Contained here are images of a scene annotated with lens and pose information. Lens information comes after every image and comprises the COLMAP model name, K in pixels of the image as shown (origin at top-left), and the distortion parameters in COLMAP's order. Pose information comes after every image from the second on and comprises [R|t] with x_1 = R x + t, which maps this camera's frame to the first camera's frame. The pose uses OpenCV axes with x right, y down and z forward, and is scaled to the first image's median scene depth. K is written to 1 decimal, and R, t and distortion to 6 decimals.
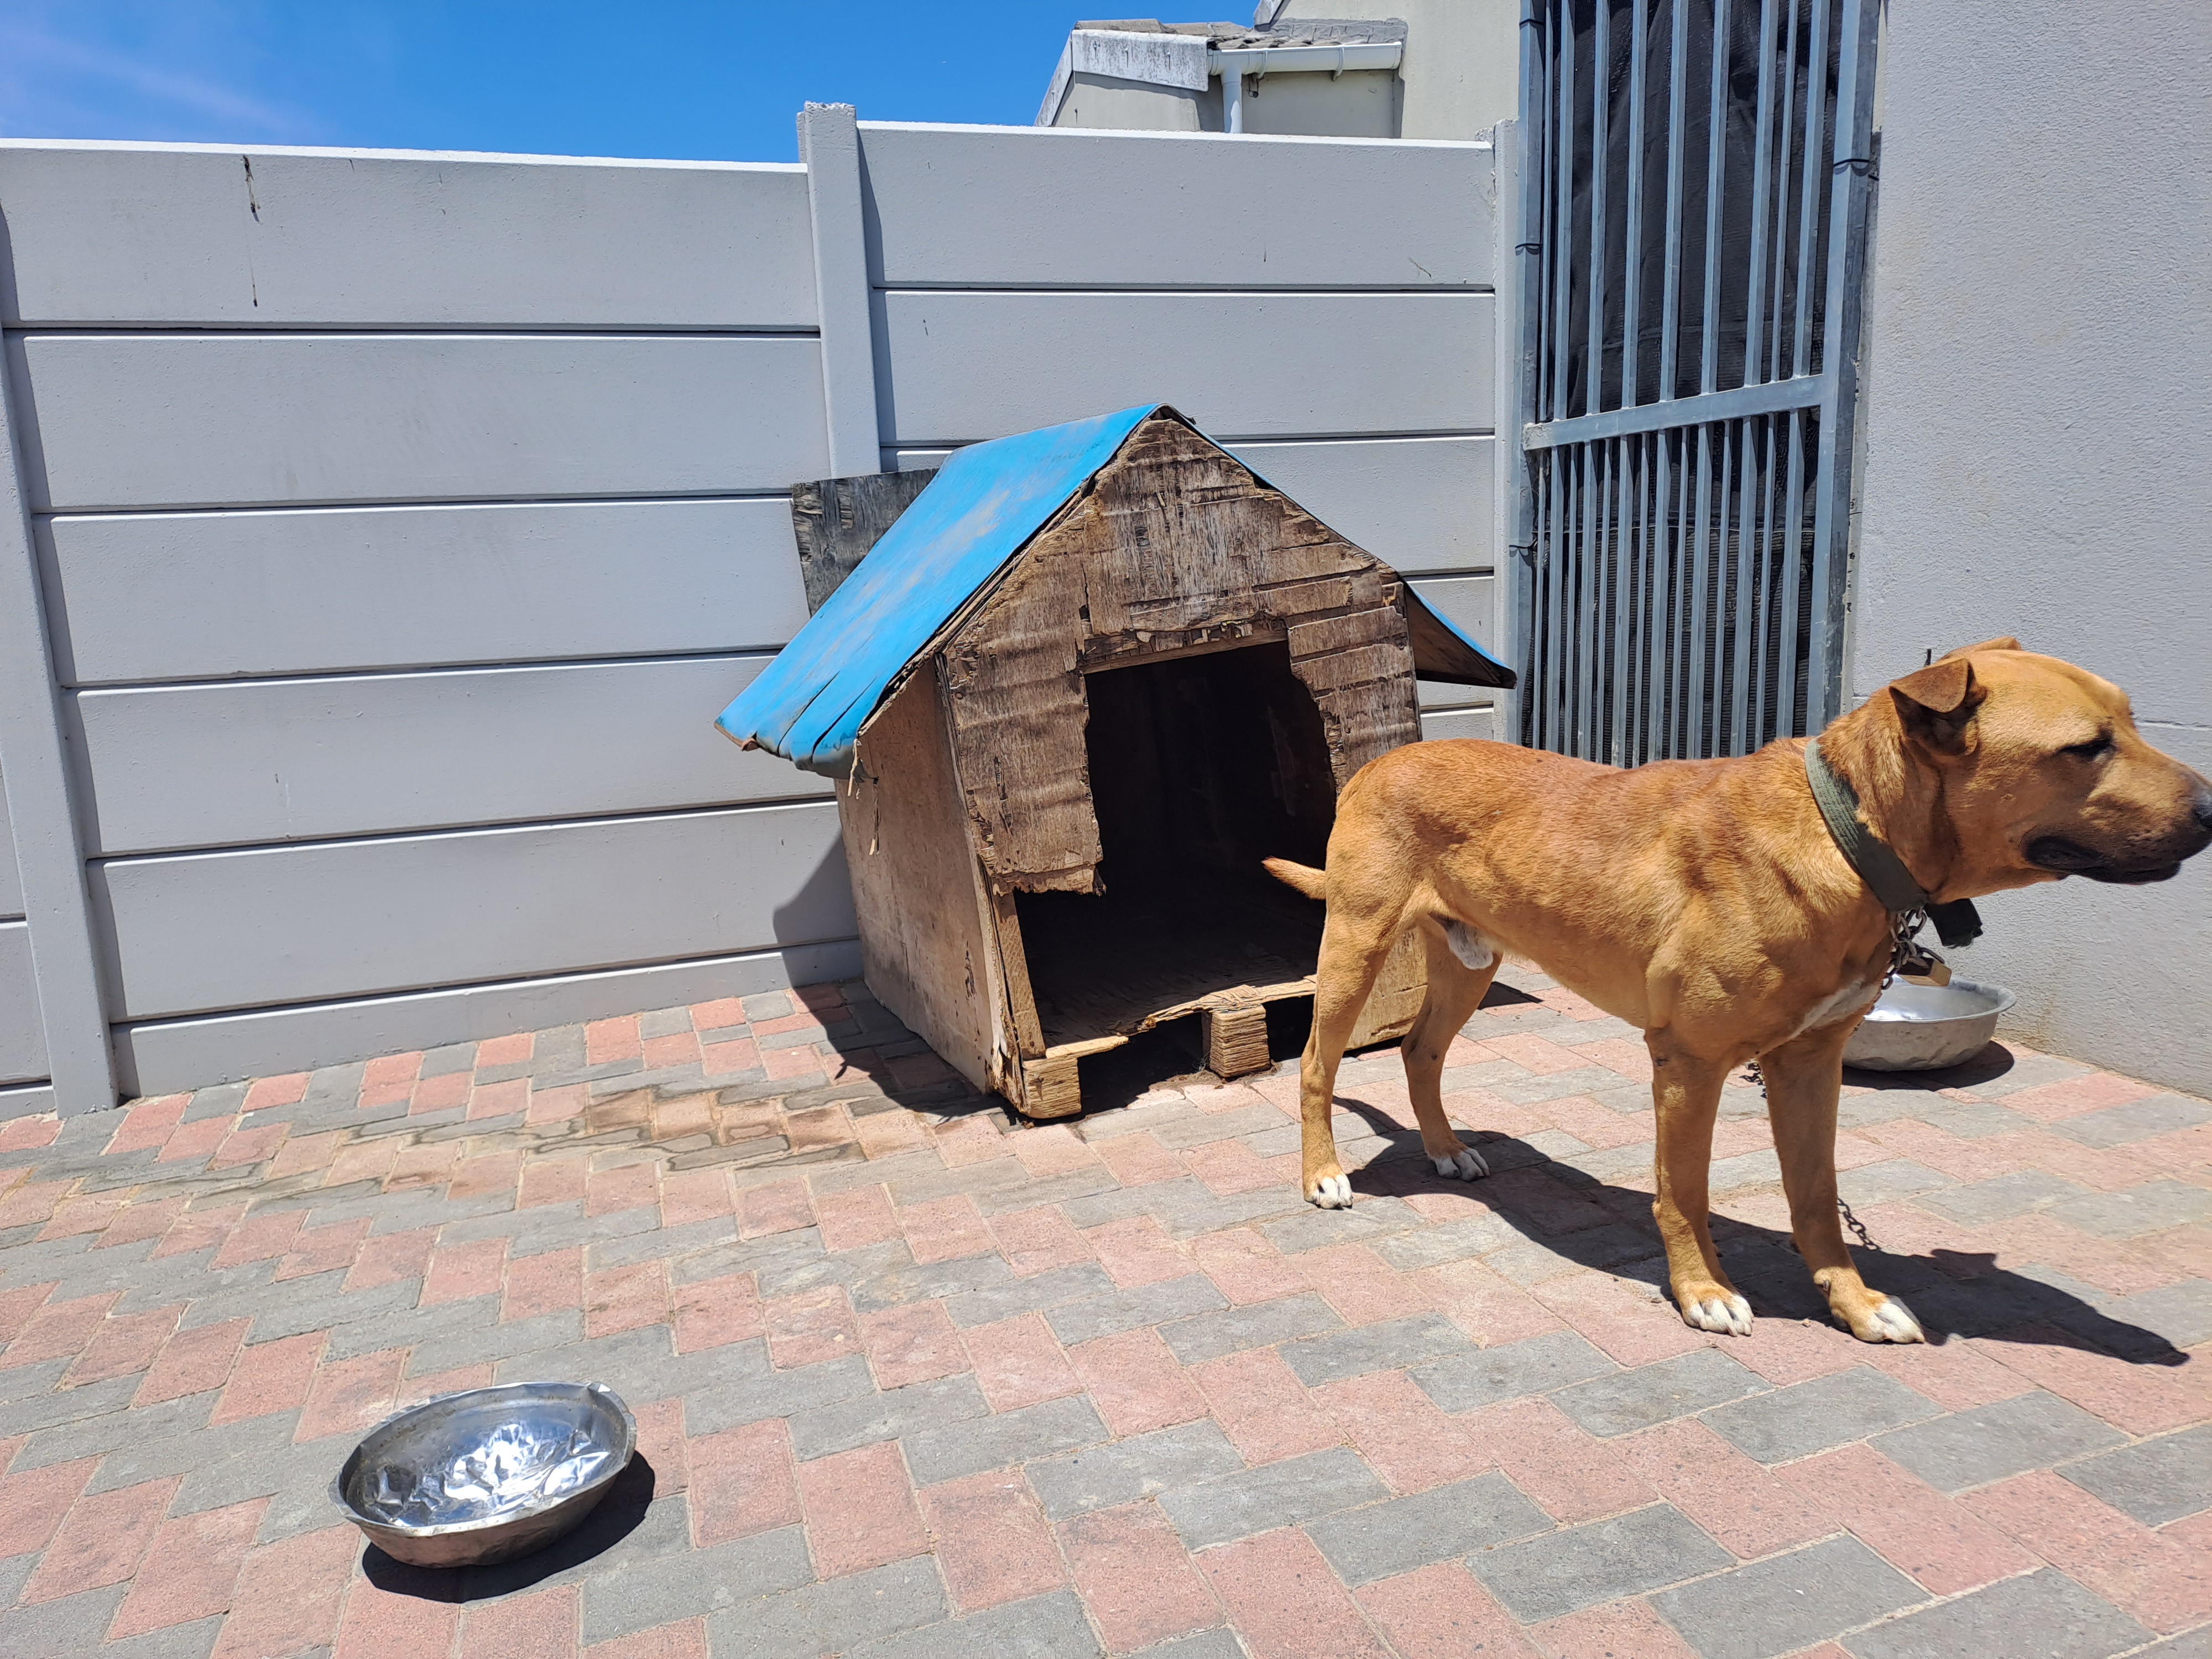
lens RADIAL K [[1619.1, 0, 1093.7], [0, 1619.1, 854.4], [0, 0, 1]] dist [0.058048, -0.057210]
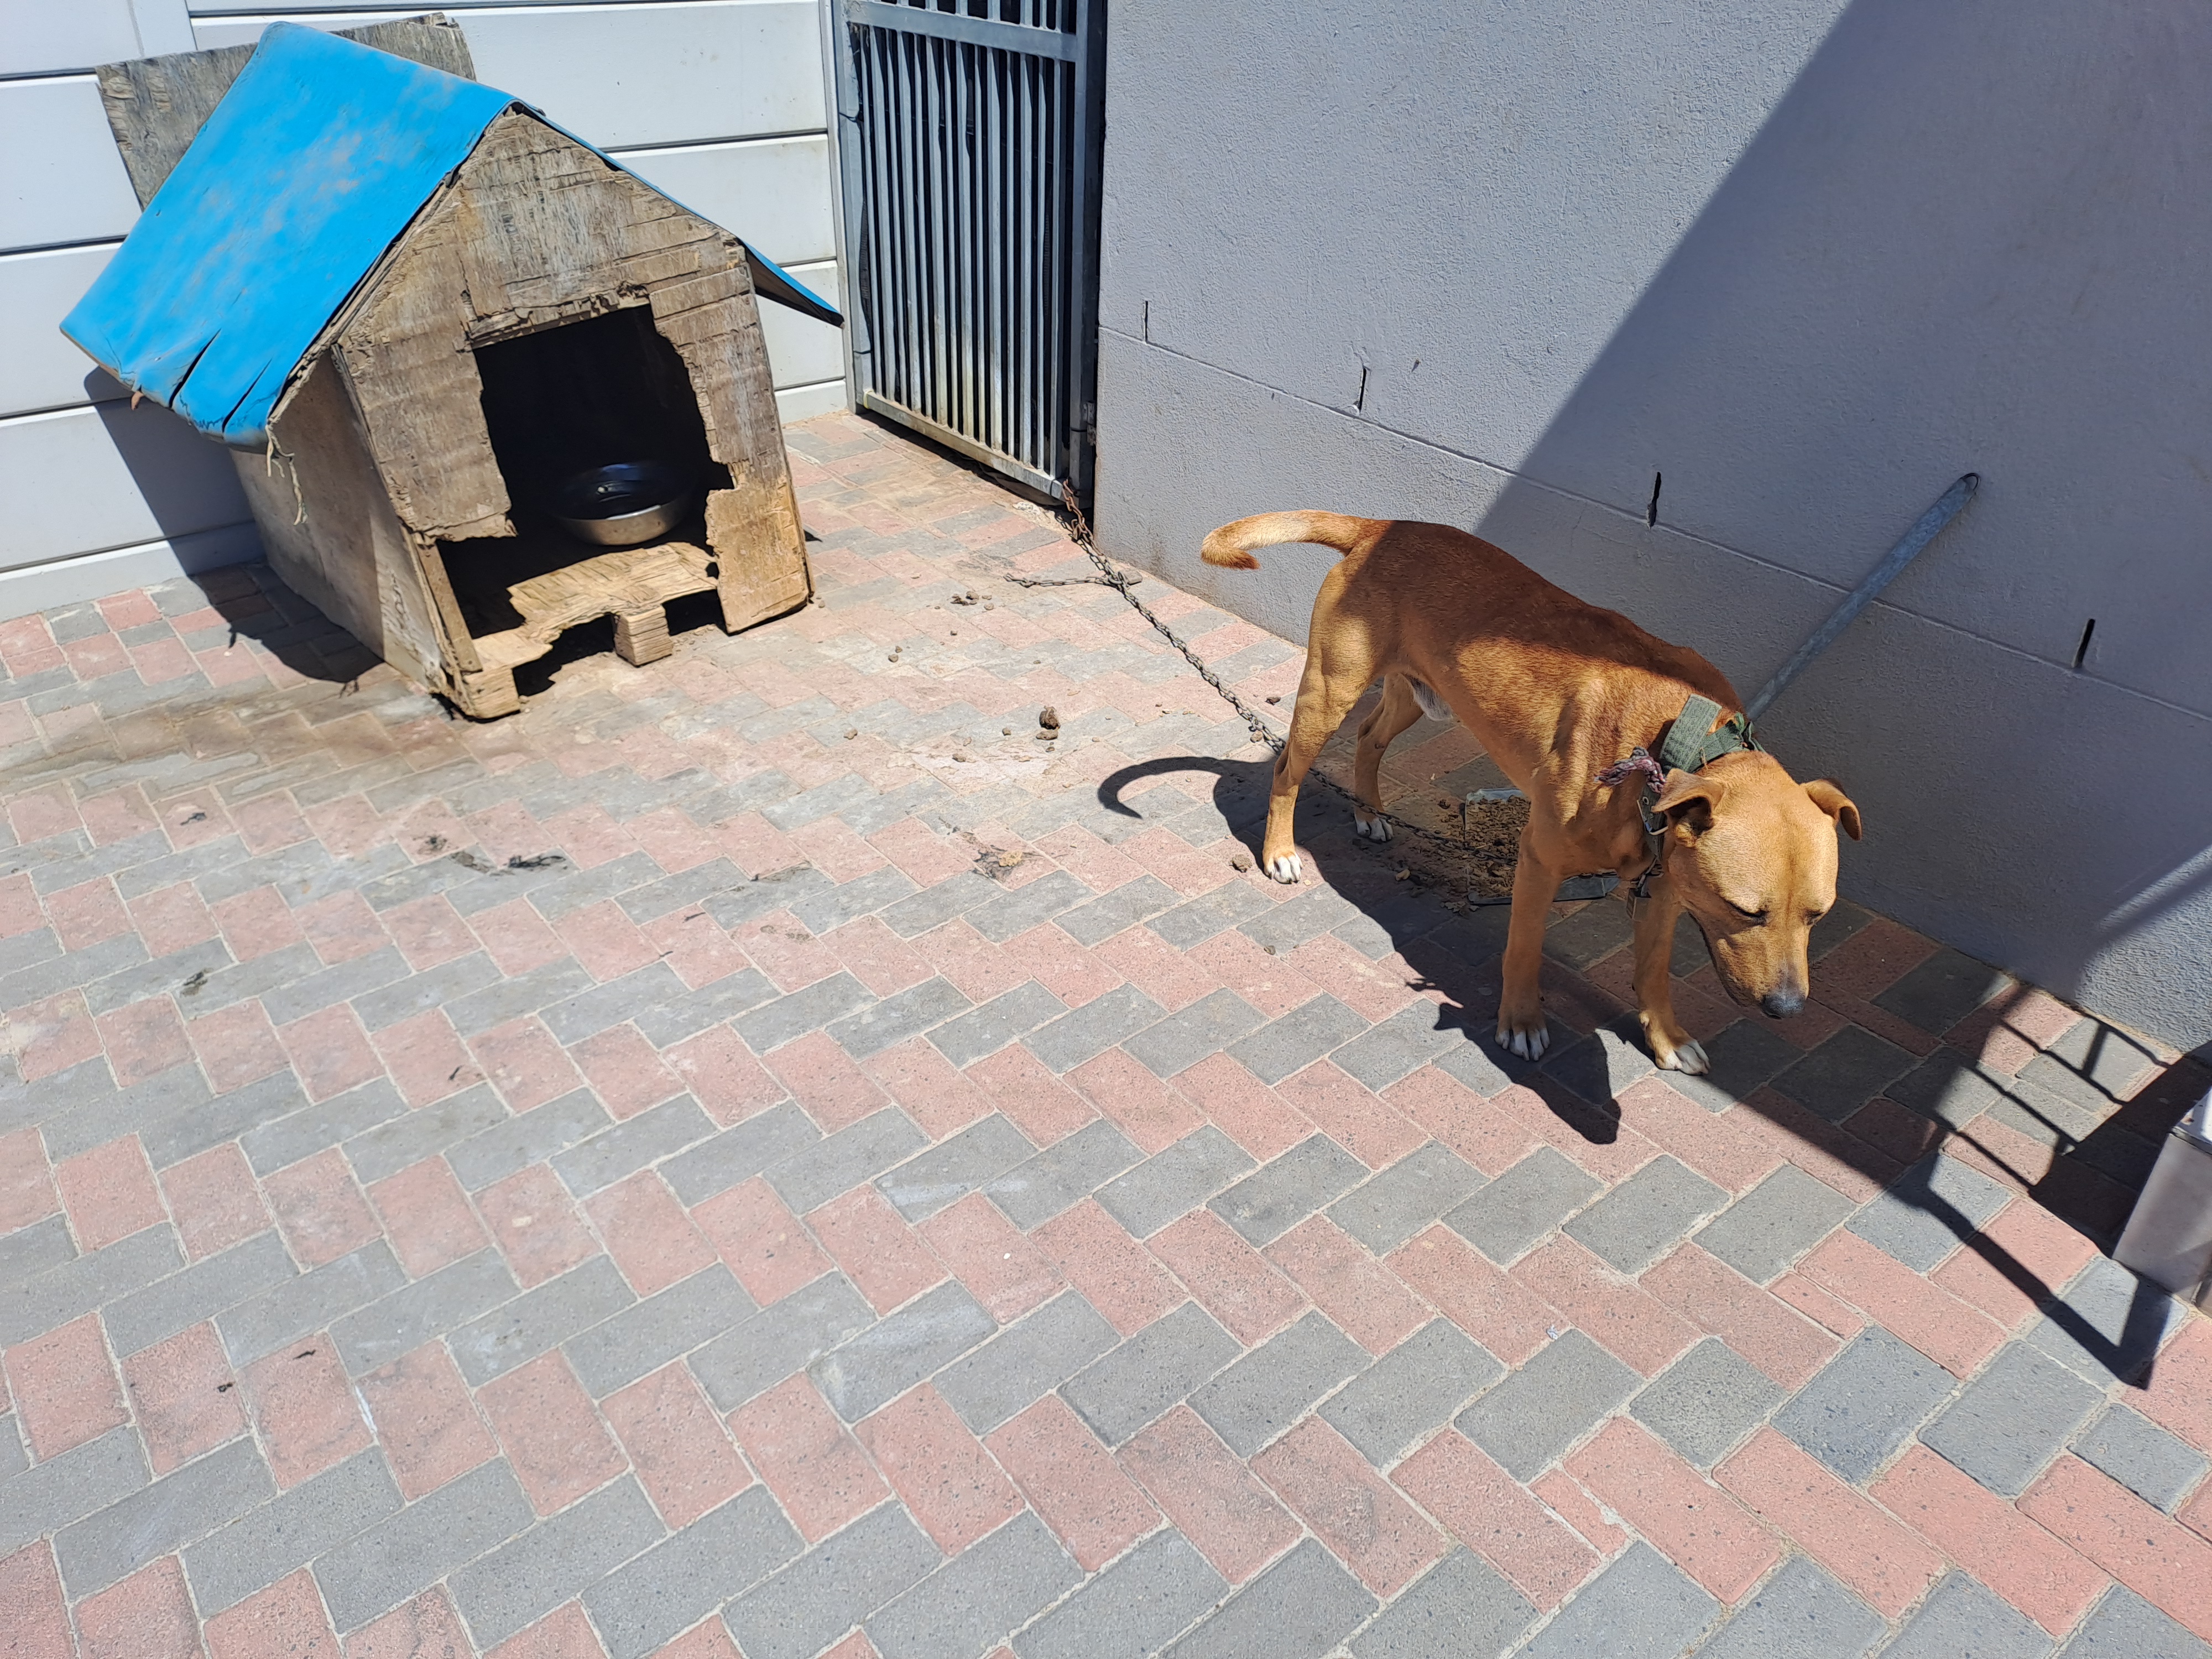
lens RADIAL K [[1619.1, 0, 1099.4], [0, 1619.1, 841.4], [0, 0, 1]] dist [0.058048, -0.057210]
pose [[0.931289, -0.135547, 0.338124, -0.030876], [0.001979, 0.930064, 0.367393, -0.208613], [-0.364276, -0.341480, 0.866426, -0.284459]]
